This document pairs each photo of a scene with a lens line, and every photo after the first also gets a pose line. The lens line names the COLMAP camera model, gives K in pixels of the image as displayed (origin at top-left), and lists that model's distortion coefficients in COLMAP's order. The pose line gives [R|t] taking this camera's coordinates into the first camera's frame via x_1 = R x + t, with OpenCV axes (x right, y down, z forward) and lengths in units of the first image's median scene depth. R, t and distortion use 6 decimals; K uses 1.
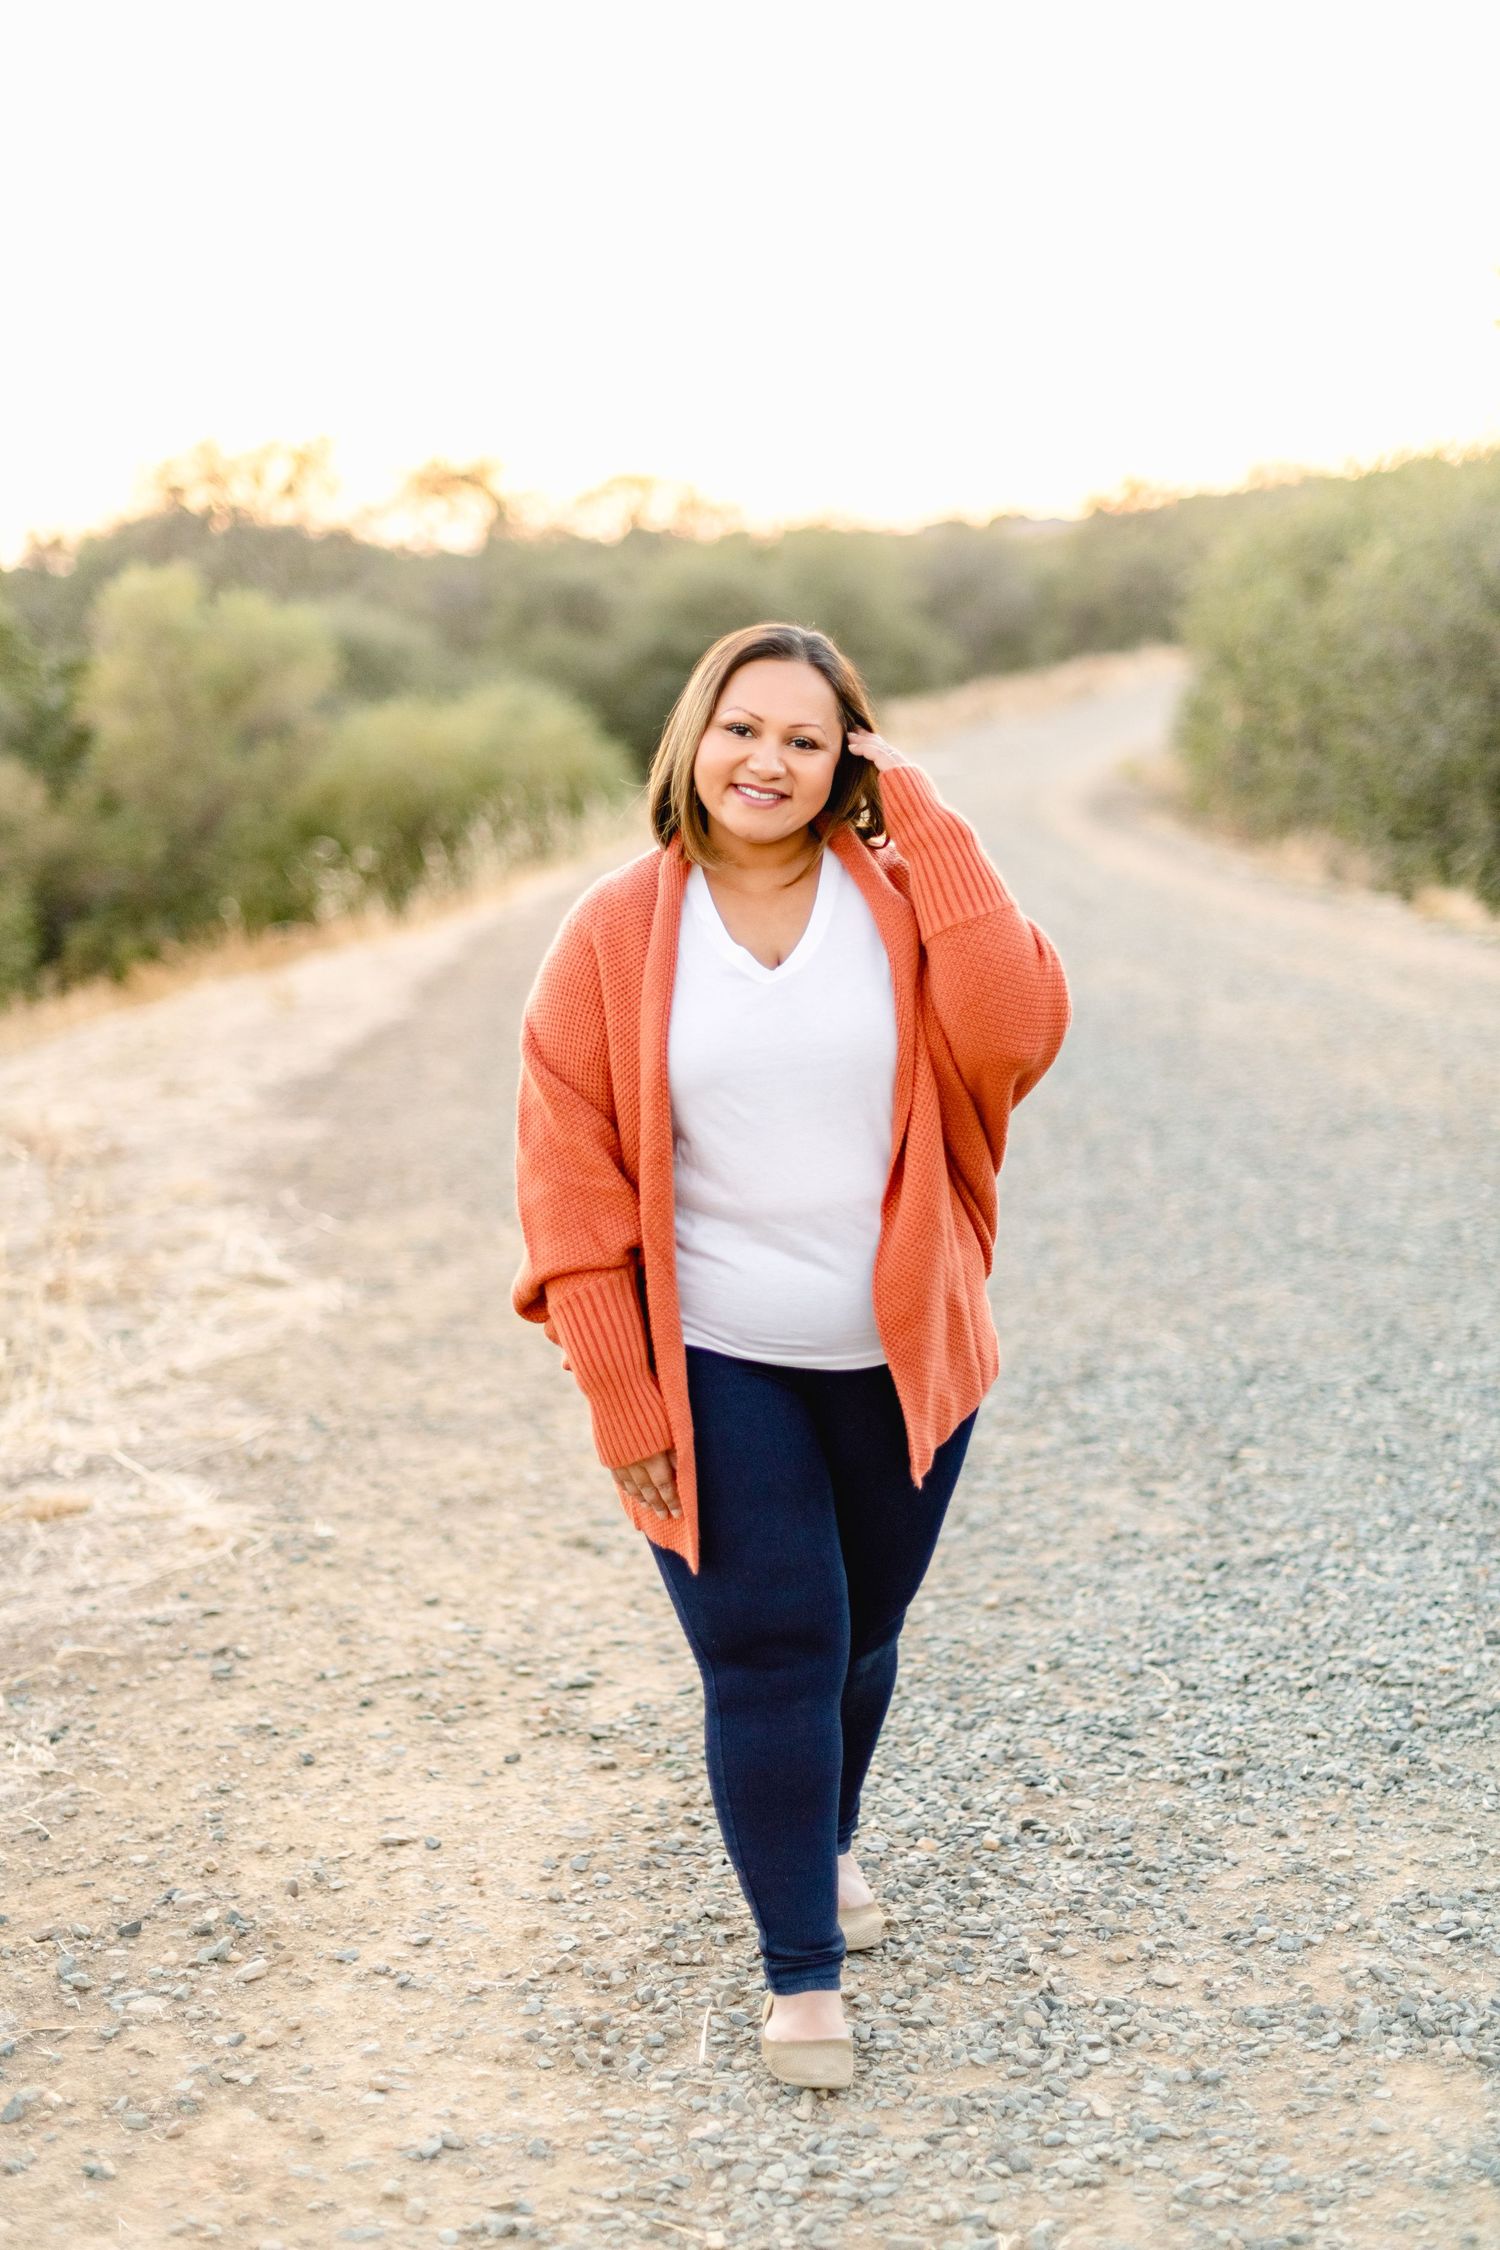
lens RADIAL K [[3288.3, 0, 750.0], [0, 3288.3, 1125.0], [0, 0, 1]] dist [-0.129124, 0.100207]
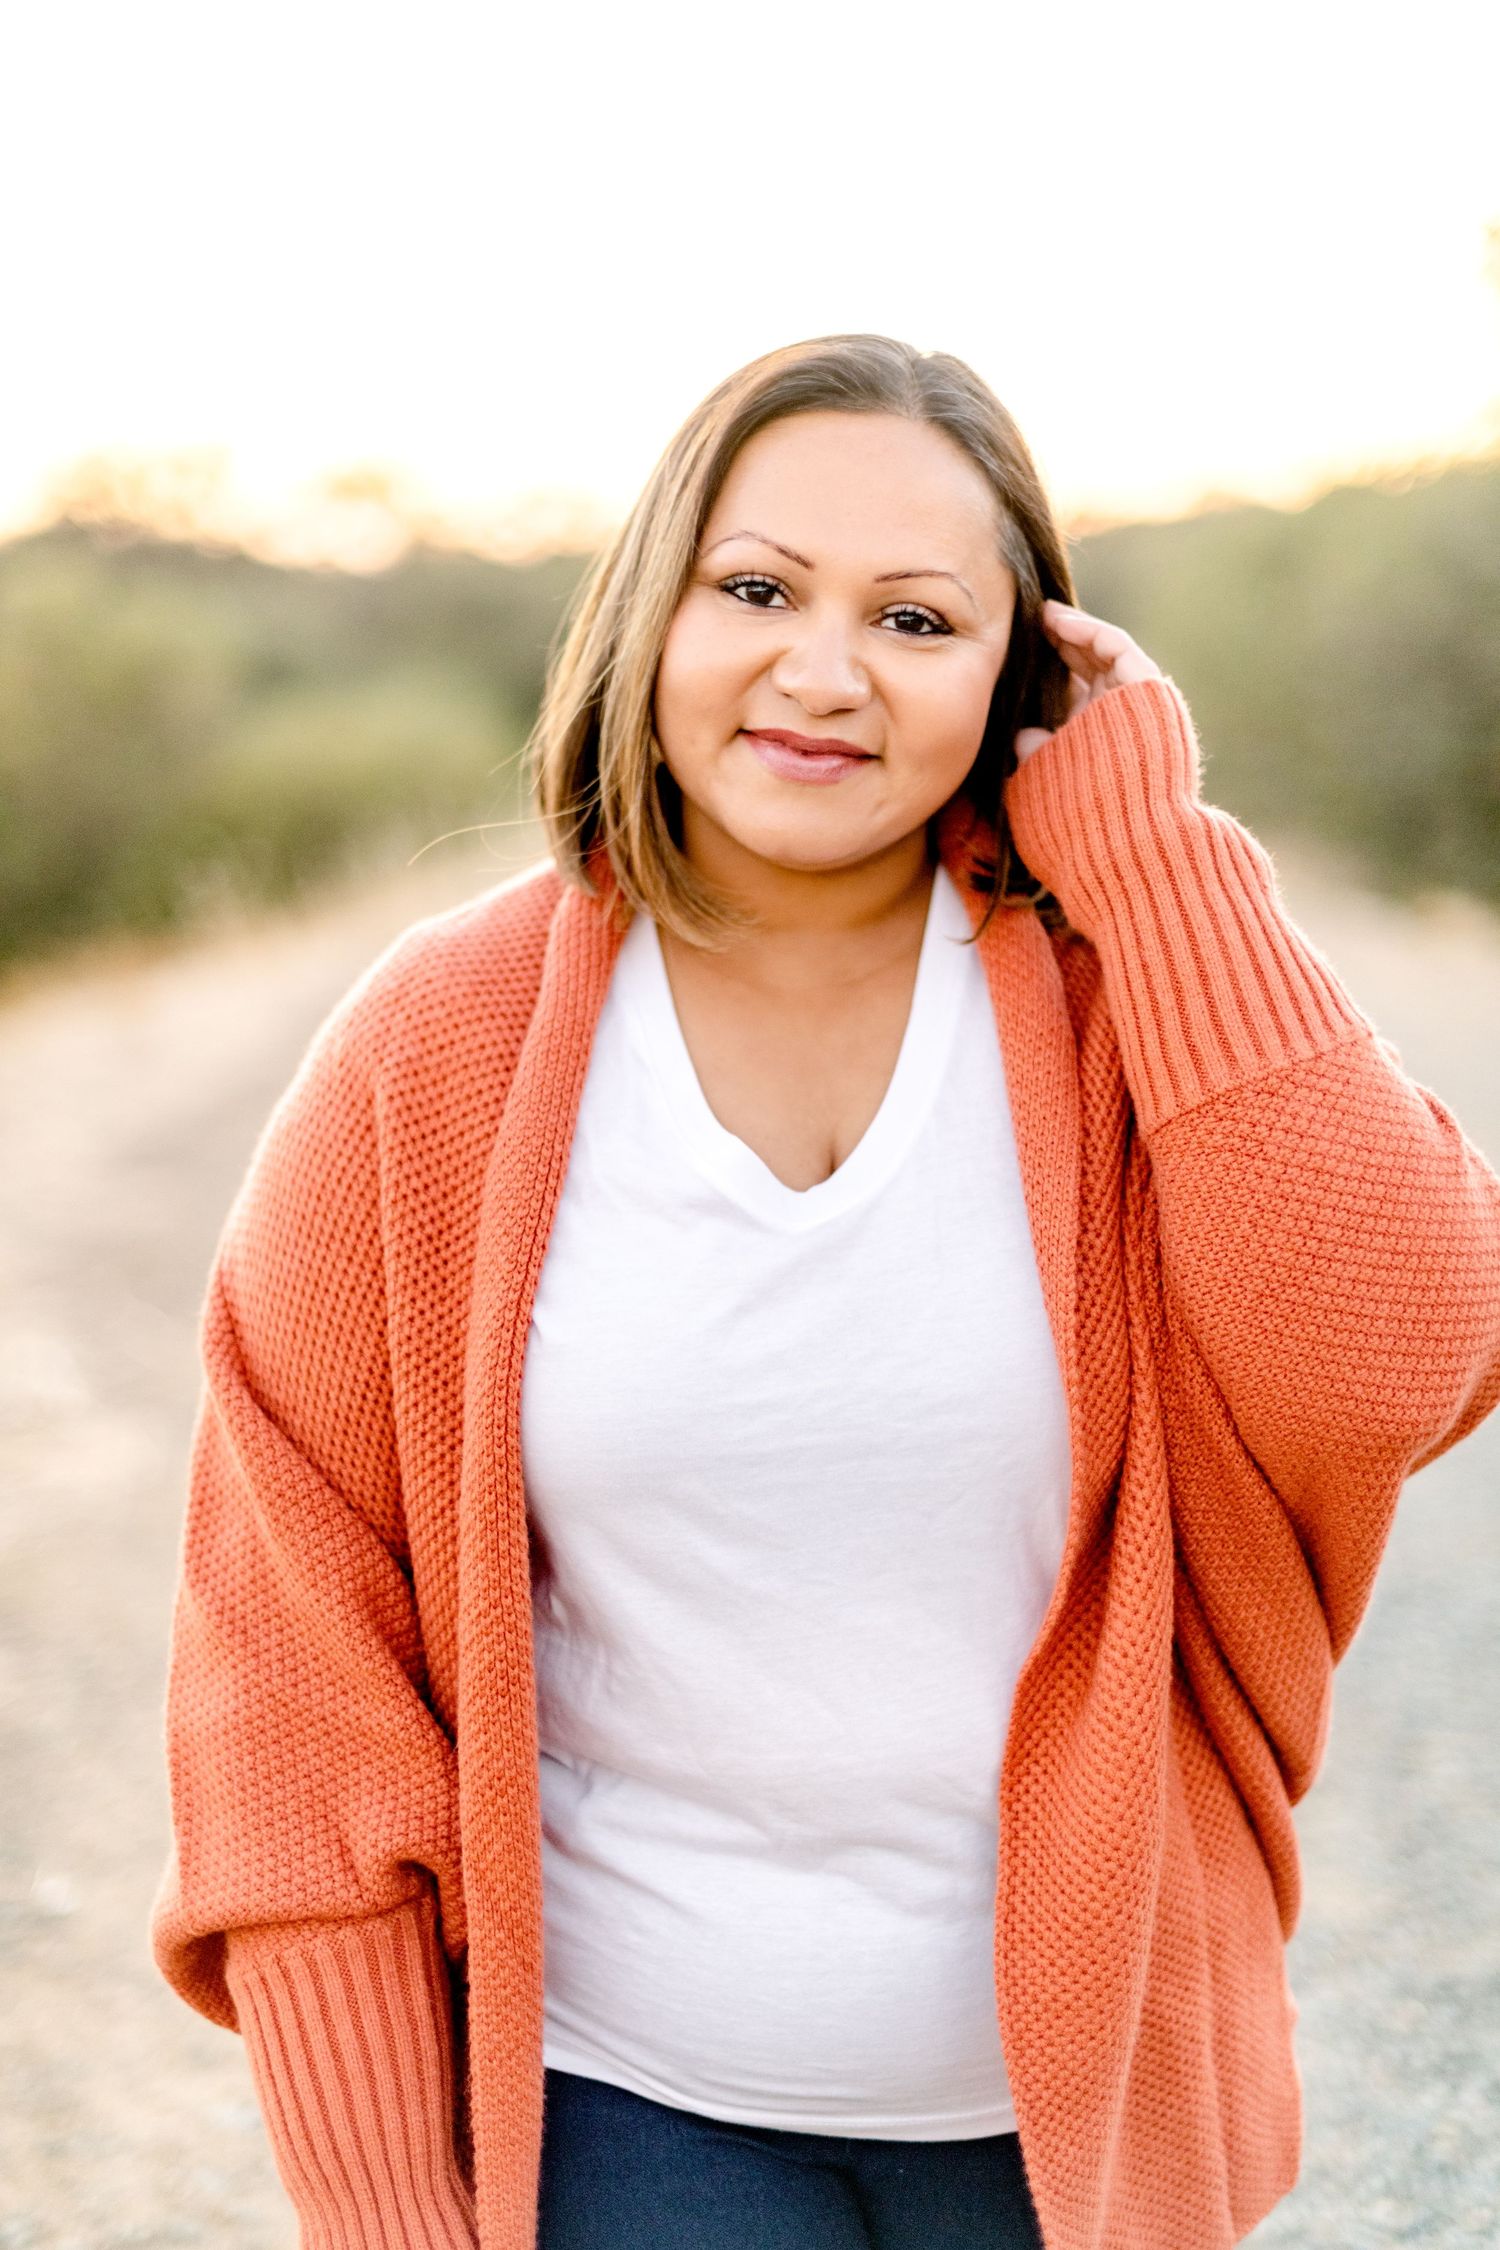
lens RADIAL K [[3288.3, 0, 750.0], [0, 3288.3, 1125.0], [0, 0, 1]] dist [-0.129124, 0.100207]
pose [[0.998873, 0.029934, 0.036828, -0.014397], [-0.029701, 0.999535, -0.006853, -0.052385], [-0.037016, 0.005752, 0.999298, 0.587617]]
